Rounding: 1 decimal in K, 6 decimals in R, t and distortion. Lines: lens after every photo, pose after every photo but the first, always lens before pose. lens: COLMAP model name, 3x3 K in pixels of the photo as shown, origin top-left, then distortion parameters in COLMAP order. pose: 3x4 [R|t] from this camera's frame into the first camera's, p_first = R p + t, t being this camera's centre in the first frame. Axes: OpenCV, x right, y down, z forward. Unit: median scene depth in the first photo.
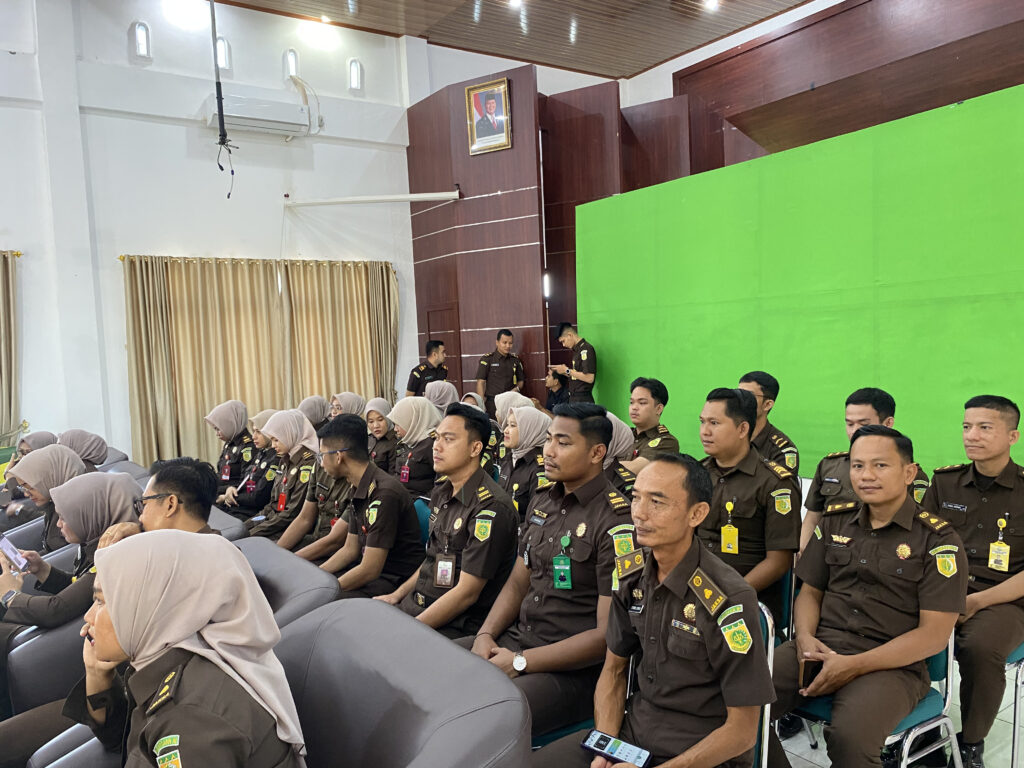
lens RADIAL K [[803.1, 0, 511.3], [0, 803.1, 386.8], [0, 0, 1]] dist [0.037265, -0.028582]
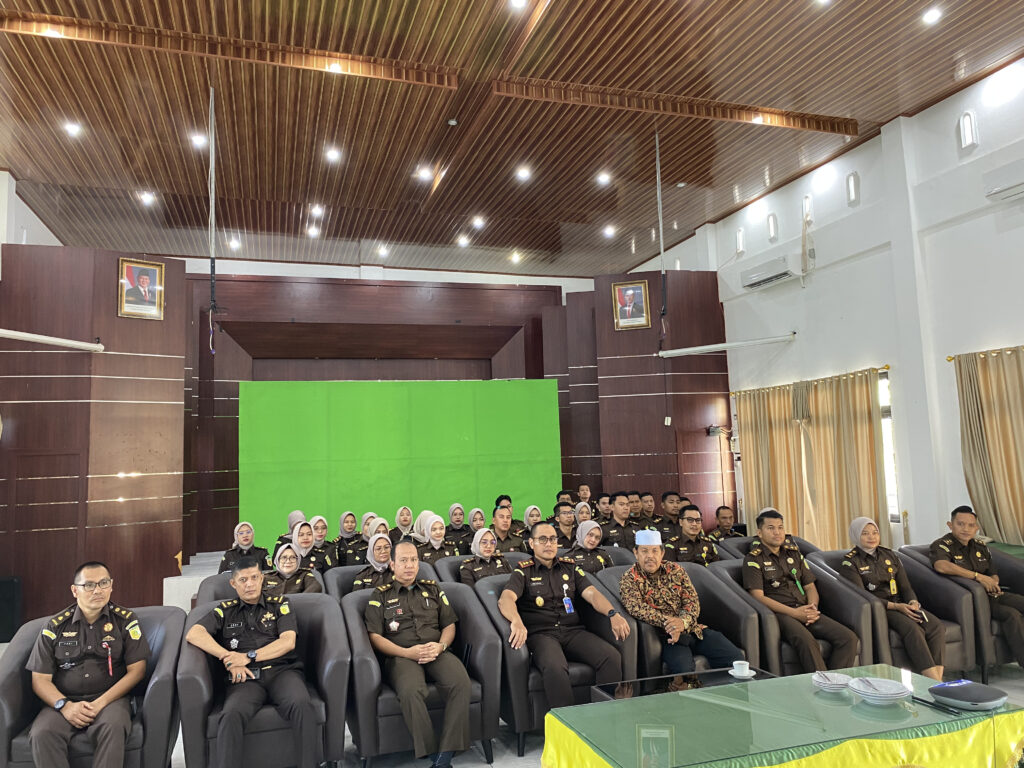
lens RADIAL K [[803.1, 0, 514.7], [0, 803.1, 385.3], [0, 0, 1]] dist [0.037265, -0.028582]
pose [[0.313787, 0.126313, 0.941054, -0.856604], [0.069873, 0.985353, -0.155557, 0.016459], [-0.946919, 0.114566, 0.300366, 0.150150]]
